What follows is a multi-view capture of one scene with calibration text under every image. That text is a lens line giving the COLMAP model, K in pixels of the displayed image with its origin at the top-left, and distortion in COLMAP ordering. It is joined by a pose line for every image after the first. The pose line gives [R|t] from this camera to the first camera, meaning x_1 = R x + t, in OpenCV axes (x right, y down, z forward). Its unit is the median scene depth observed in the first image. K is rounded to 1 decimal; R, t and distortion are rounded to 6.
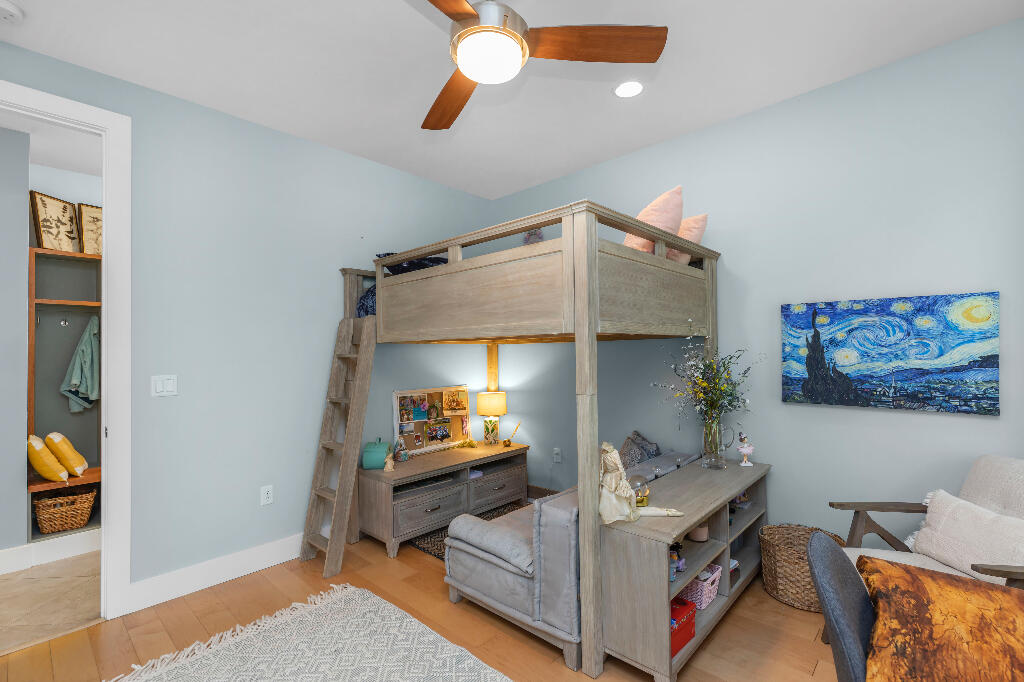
lens RADIAL K [[462.9, 0, 512.2], [0, 462.9, 343.7], [0, 0, 1]] dist [-0.000739, -0.000985]
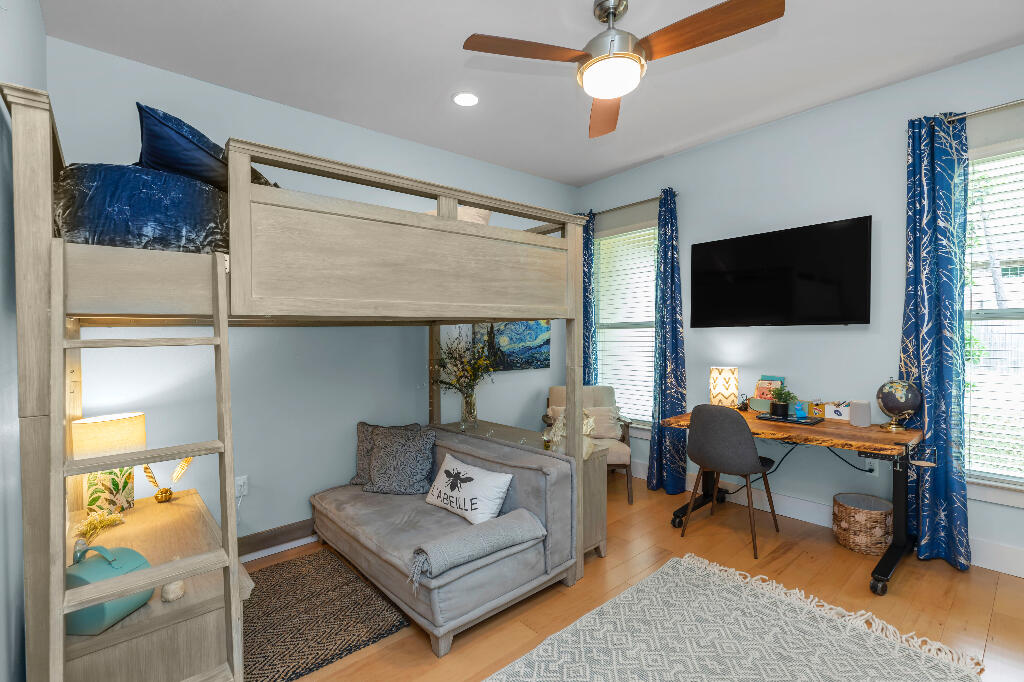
lens RADIAL K [[462.9, 0, 510.9], [0, 462.9, 340.7], [0, 0, 1]] dist [-0.000739, -0.000985]
pose [[0.090317, 0.002154, 0.995911, -0.943313], [-0.000143, 0.999998, -0.002150, 0.033456], [-0.995913, 0.000051, 0.090317, 0.869283]]
